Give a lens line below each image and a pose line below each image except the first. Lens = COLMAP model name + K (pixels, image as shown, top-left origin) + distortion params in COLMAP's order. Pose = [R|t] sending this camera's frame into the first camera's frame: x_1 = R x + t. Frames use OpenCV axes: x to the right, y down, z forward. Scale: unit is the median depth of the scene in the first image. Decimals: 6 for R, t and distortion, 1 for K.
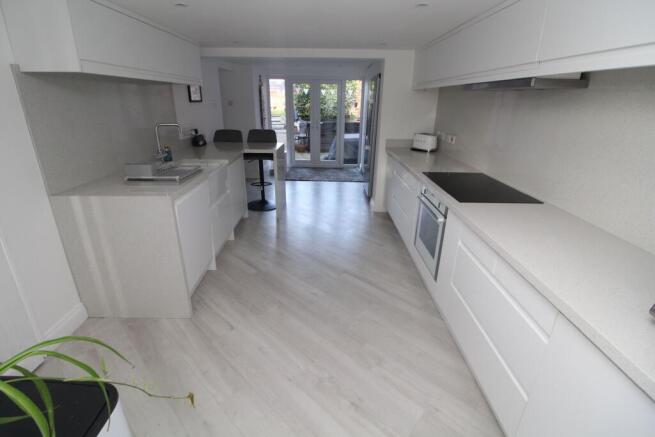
lens RADIAL K [[301.2, 0, 327.7], [0, 301.2, 208.9], [0, 0, 1]] dist [-0.000954, -0.014029]
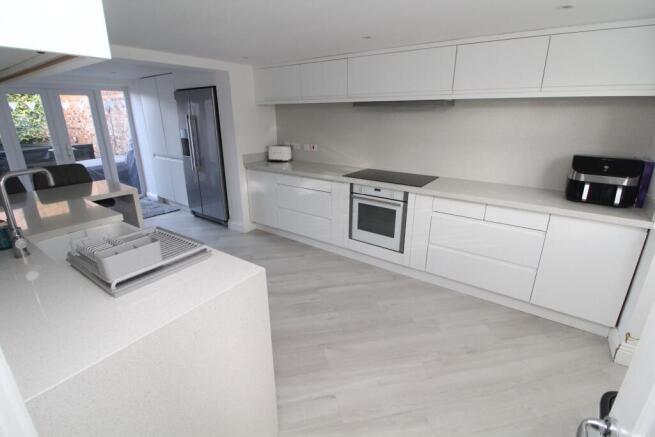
lens RADIAL K [[301.2, 0, 327.7], [0, 301.2, 208.9], [0, 0, 1]] dist [-0.000954, -0.014029]
pose [[0.582622, -0.255639, 0.771492, -0.616905], [0.282332, 0.953790, 0.102831, -0.129785], [-0.762129, 0.157905, 0.627874, 0.317886]]
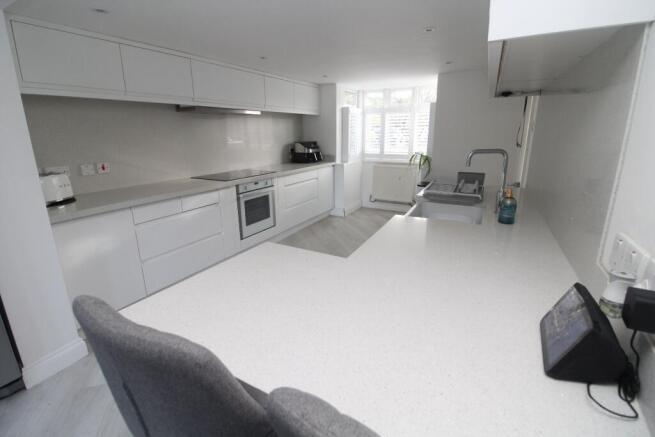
lens RADIAL K [[301.2, 0, 327.7], [0, 301.2, 208.9], [0, 0, 1]] dist [-0.000954, -0.014029]
pose [[-0.879770, -0.129438, 0.457440, -0.526078], [0.152500, 0.834531, 0.529435, -0.545638], [-0.450277, 0.535540, -0.714456, 1.604258]]
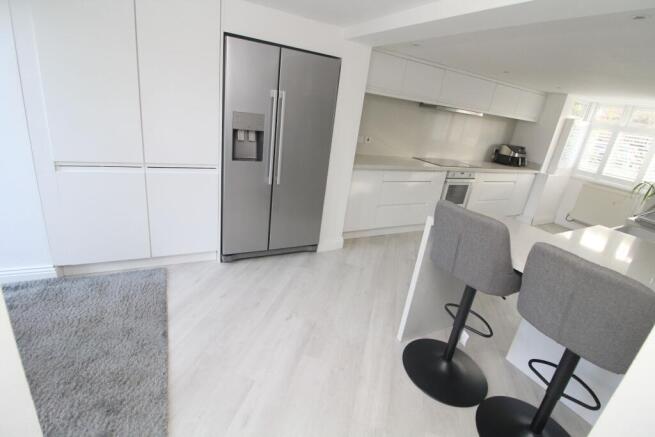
lens RADIAL K [[301.2, 0, 327.7], [0, 301.2, 208.9], [0, 0, 1]] dist [-0.000954, -0.014029]
pose [[-0.472159, -0.361027, 0.804193, -0.634843], [0.164183, 0.860307, 0.482614, -0.696779], [-0.866089, 0.359905, -0.346927, 1.946582]]
